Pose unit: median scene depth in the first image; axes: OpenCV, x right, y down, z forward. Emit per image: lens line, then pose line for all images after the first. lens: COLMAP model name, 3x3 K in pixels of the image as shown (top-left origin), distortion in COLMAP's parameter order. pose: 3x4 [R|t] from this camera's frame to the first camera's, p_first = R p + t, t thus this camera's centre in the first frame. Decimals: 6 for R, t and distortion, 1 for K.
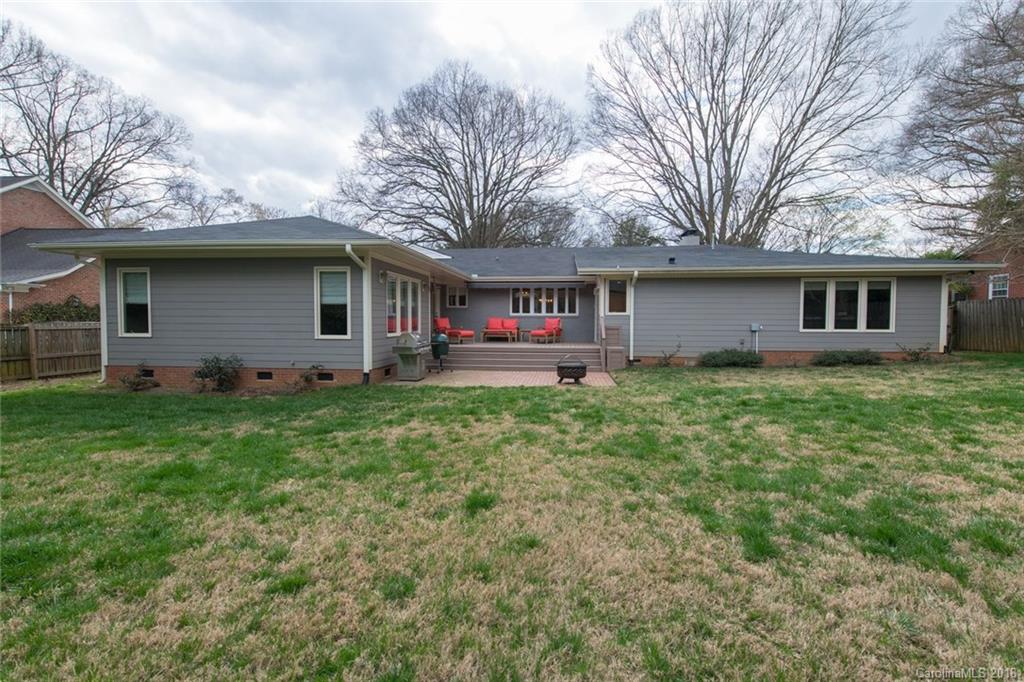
lens RADIAL K [[397.1, 0, 515.8], [0, 397.1, 336.2], [0, 0, 1]] dist [0.018430, -0.010092]
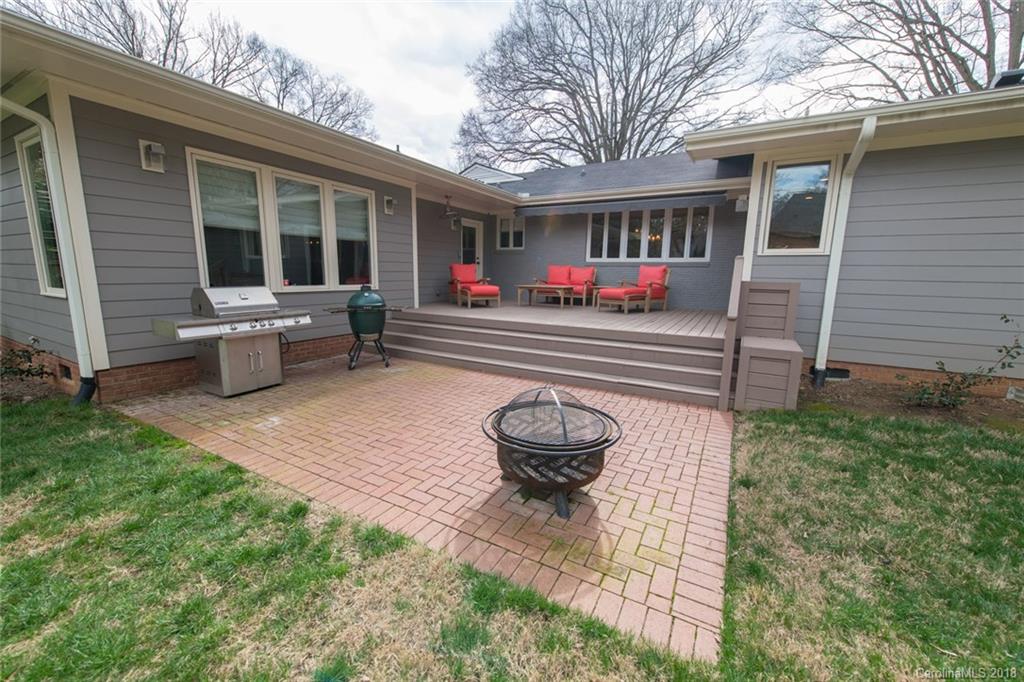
lens RADIAL K [[397.1, 0, 515.8], [0, 397.1, 336.2], [0, 0, 1]] dist [0.018430, -0.010092]
pose [[0.930548, 0.069350, -0.359542, 0.114328], [-0.028382, 0.992608, 0.118003, -0.009002], [0.365067, -0.099603, 0.925638, 0.401511]]
